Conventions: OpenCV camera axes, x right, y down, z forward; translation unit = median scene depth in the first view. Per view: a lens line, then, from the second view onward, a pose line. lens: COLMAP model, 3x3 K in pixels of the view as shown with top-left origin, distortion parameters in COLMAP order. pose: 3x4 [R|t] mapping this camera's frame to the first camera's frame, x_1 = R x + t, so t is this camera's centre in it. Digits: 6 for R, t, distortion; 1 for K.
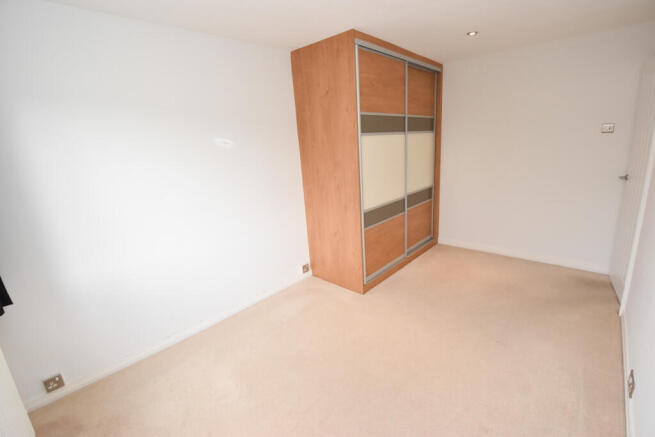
lens RADIAL K [[289.0, 0, 327.5], [0, 289.0, 218.5], [0, 0, 1]] dist [-0.065941, -0.000143]
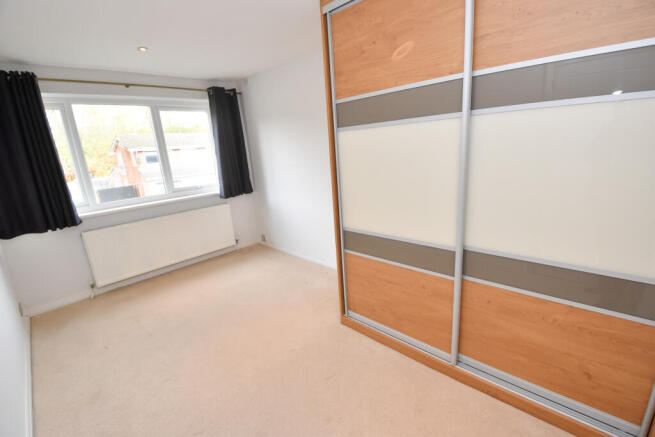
lens RADIAL K [[289.0, 0, 327.5], [0, 289.0, 218.5], [0, 0, 1]] dist [-0.065941, -0.000143]
pose [[-0.027864, 0.315918, -0.948377, 0.873370], [-0.165818, 0.934141, 0.316047, -0.293293], [0.985763, 0.166064, 0.026356, 0.939043]]
